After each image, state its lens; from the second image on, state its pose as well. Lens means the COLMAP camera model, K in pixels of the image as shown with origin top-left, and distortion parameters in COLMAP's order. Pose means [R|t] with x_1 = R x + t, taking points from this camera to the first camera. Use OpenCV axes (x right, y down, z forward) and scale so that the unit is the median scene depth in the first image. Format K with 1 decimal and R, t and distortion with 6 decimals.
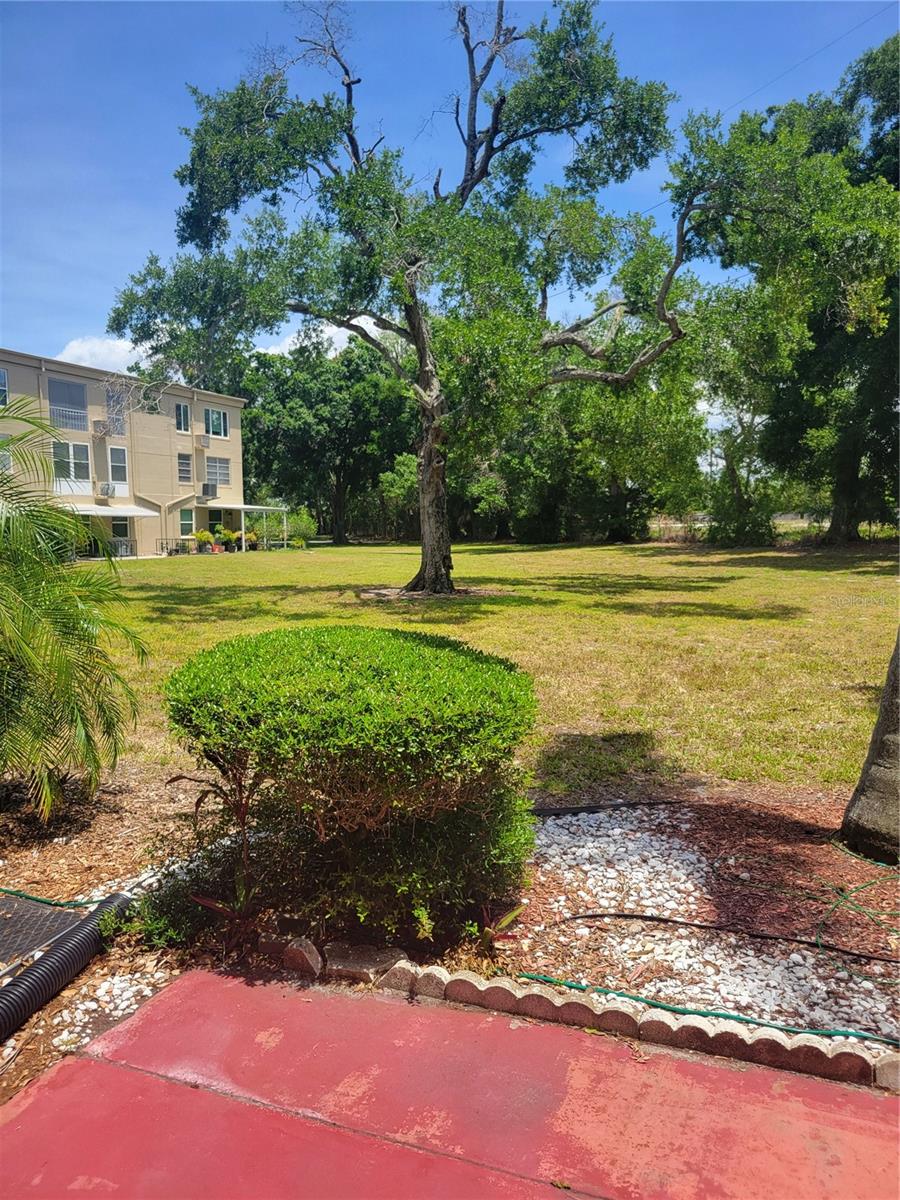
lens RADIAL K [[904.7, 0, 448.2], [0, 904.7, 602.1], [0, 0, 1]] dist [0.039901, -0.023257]
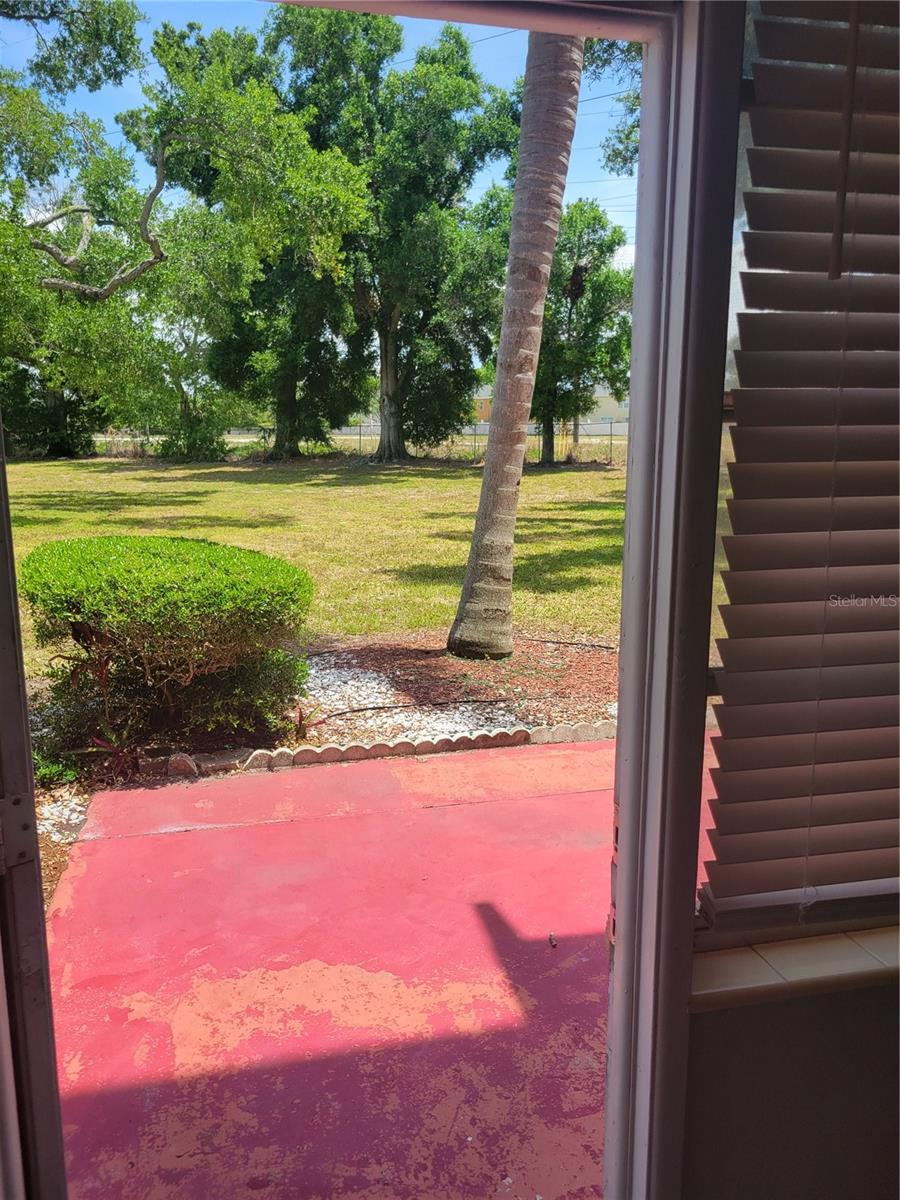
lens RADIAL K [[904.7, 0, 450.6], [0, 904.7, 604.5], [0, 0, 1]] dist [0.039901, -0.023257]
pose [[0.817247, -0.097112, 0.568046, -0.099841], [0.042315, 0.993151, 0.108909, 0.000693], [-0.574732, -0.064969, 0.815759, -0.063321]]
